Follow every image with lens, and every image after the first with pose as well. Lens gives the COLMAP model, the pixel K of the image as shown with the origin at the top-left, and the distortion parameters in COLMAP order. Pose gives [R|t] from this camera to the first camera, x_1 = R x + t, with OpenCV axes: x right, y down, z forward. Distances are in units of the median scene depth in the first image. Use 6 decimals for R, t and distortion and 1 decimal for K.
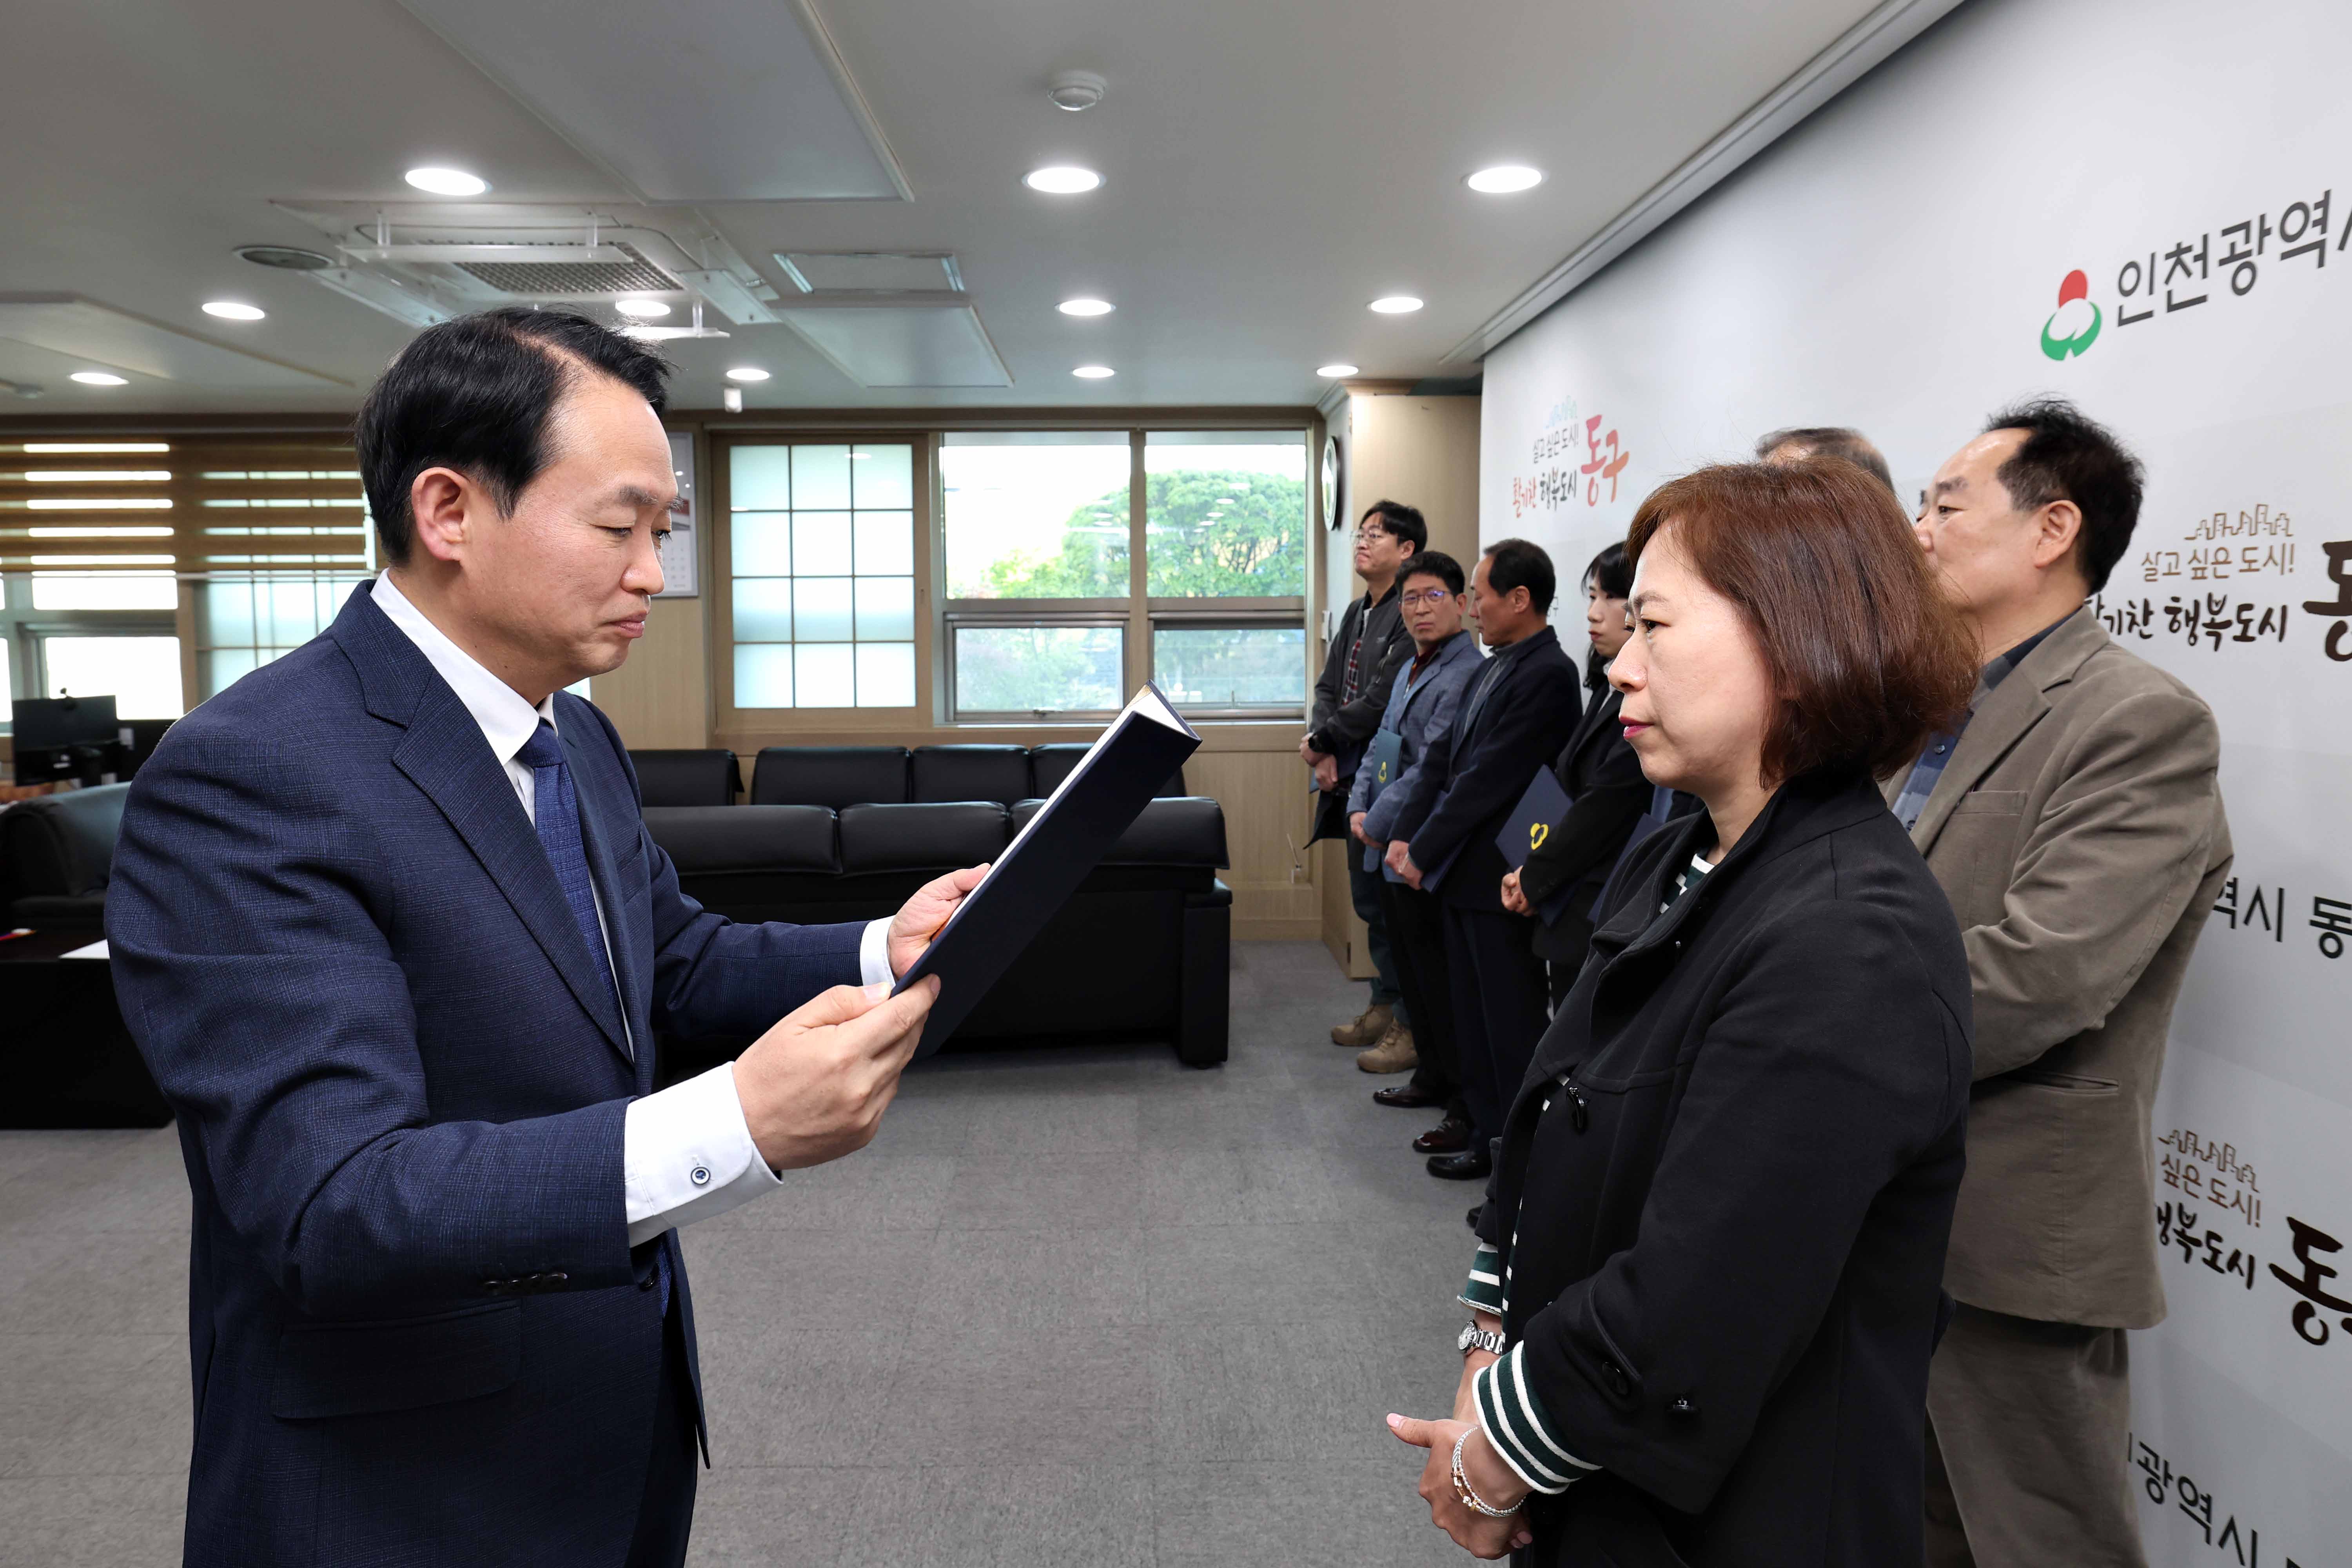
lens RADIAL K [[1371.1, 0, 1178.3], [0, 1371.1, 739.6], [0, 0, 1]] dist [-0.063142, -0.000030]
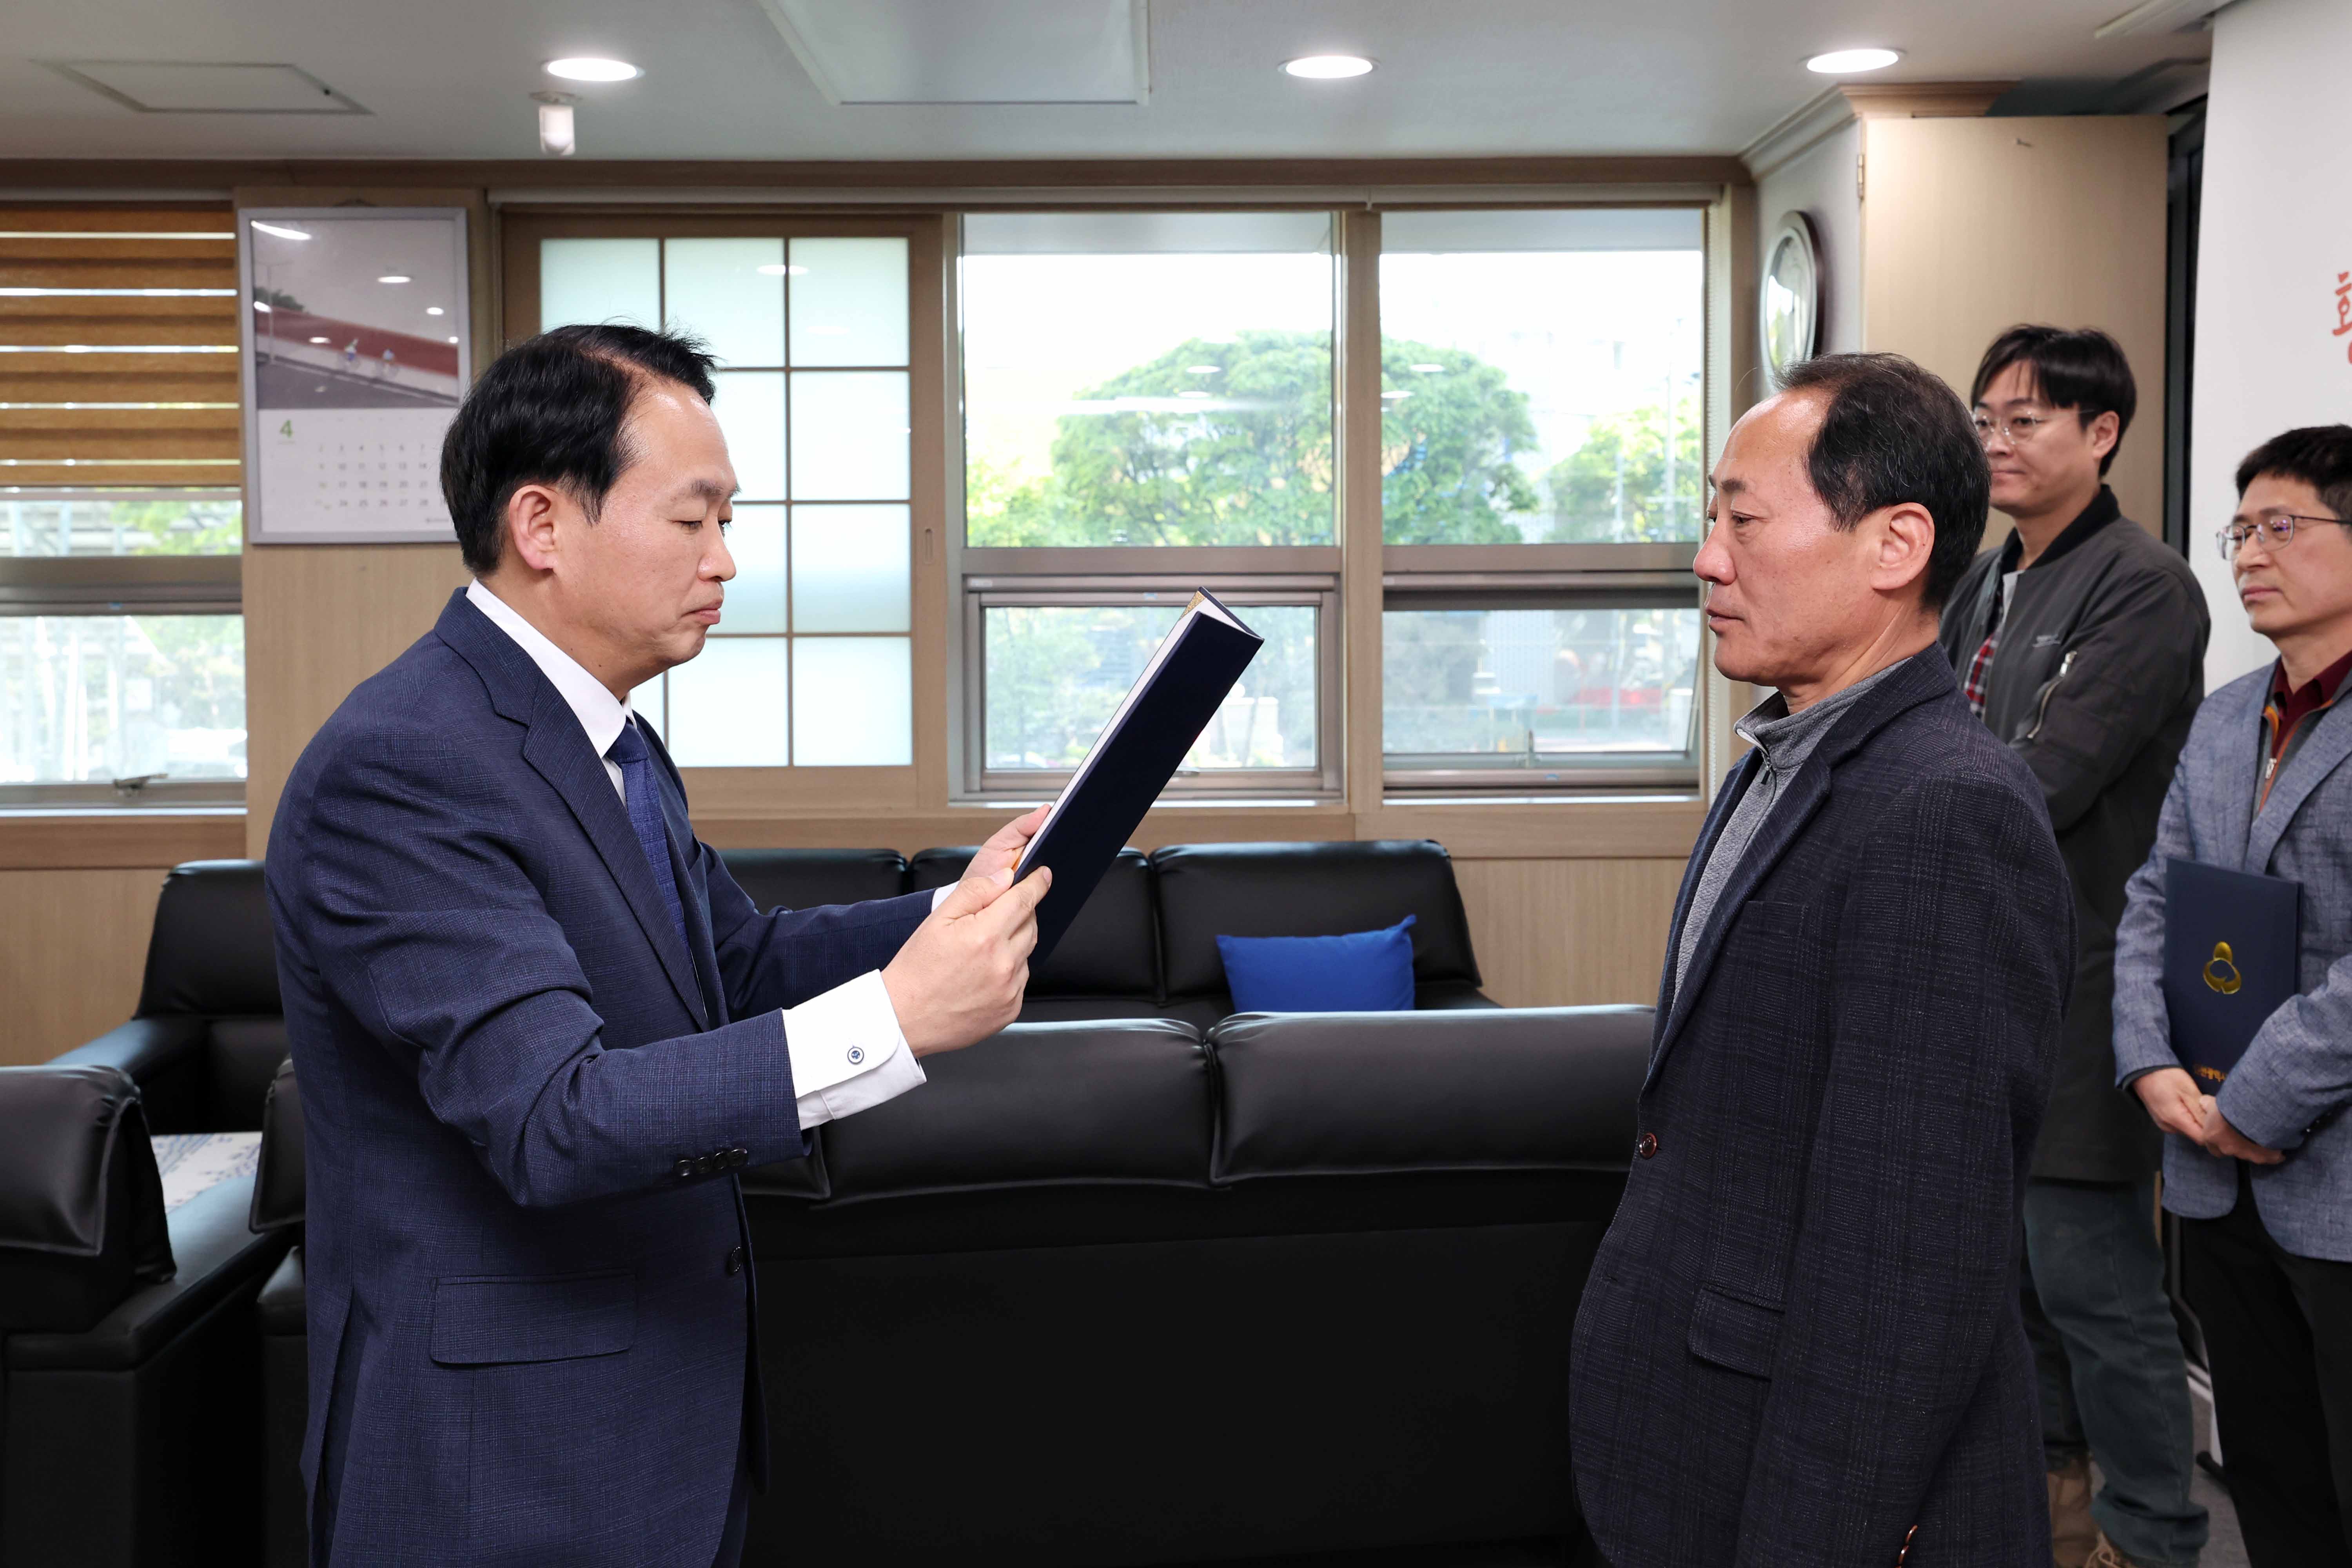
lens RADIAL K [[2199.3, 0, 1170.7], [0, 2199.3, 652.9], [0, 0, 1]] dist [0.004906, 0.012609]
pose [[0.999833, -0.001098, -0.018266, -0.084469], [0.000122, 0.998576, -0.053350, -0.022240], [0.018299, 0.053339, 0.998409, 0.207075]]
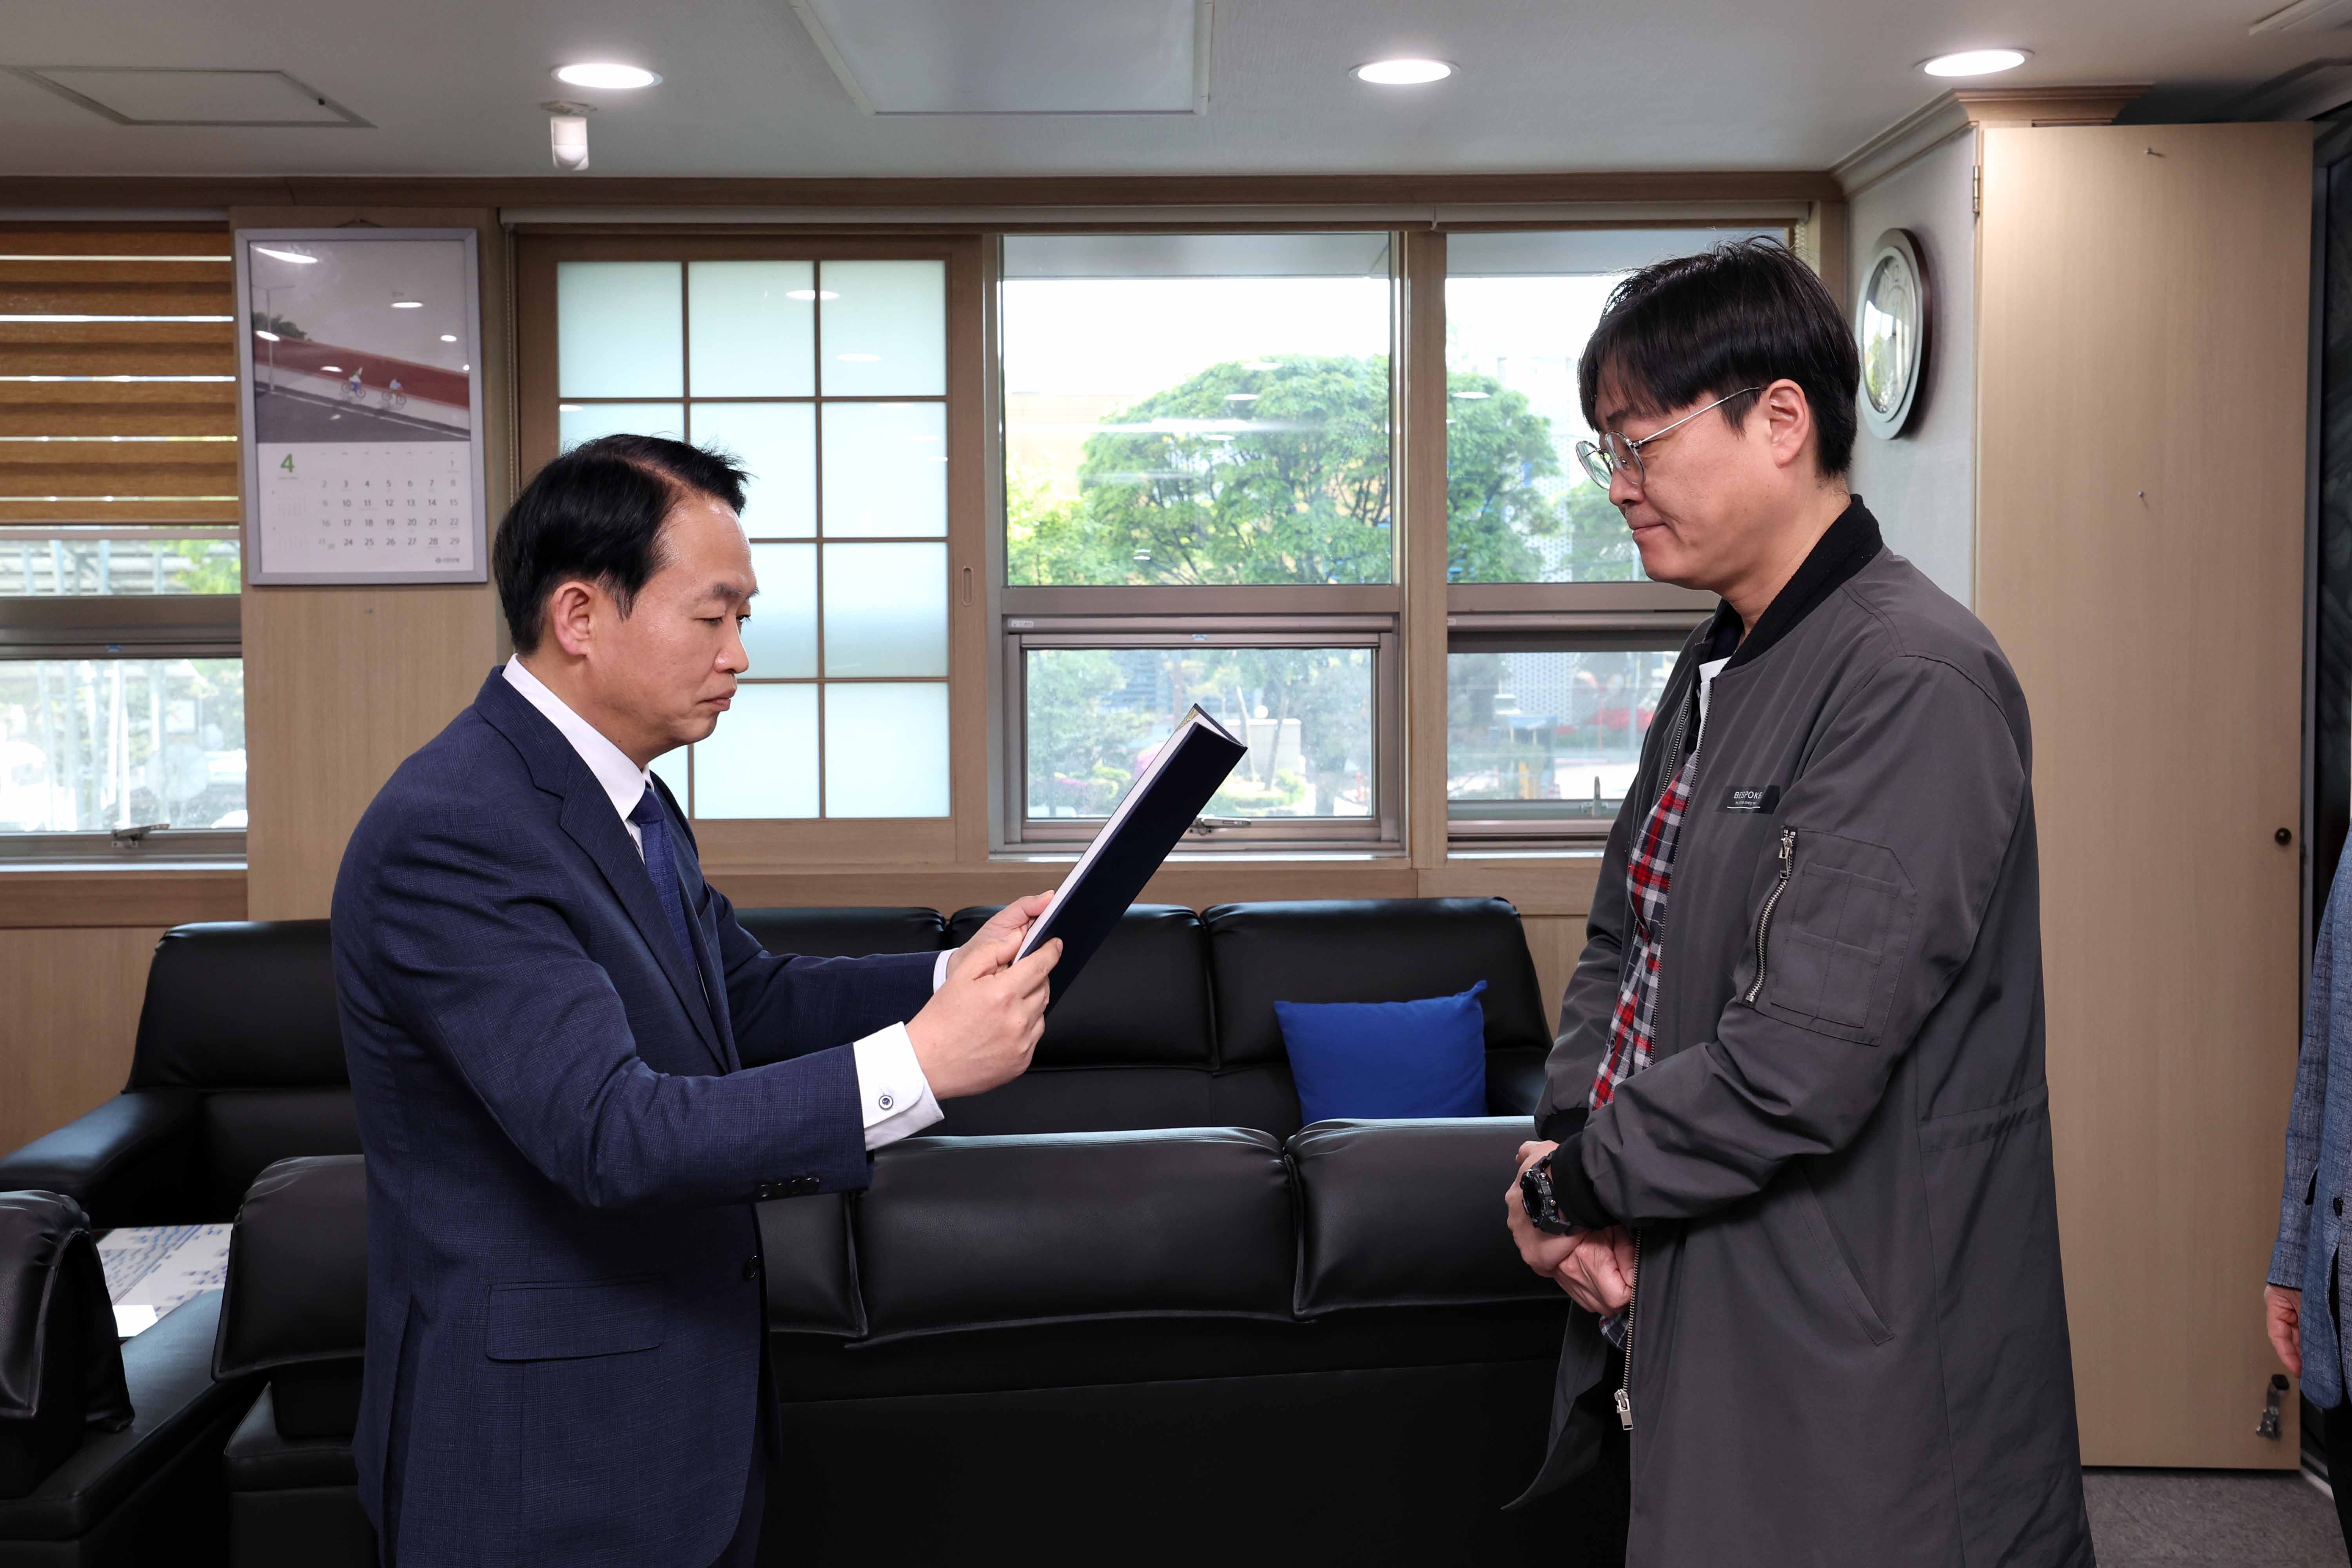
lens RADIAL K [[2146.0, 0, 1178.9], [0, 2146.0, 687.3], [0, 0, 1]] dist [0.010439, 0.012140]
pose [[0.999702, -0.001424, -0.024372, -0.096141], [0.000300, 0.998938, -0.046074, -0.034768], [0.024411, 0.046053, 0.998641, 0.266621]]
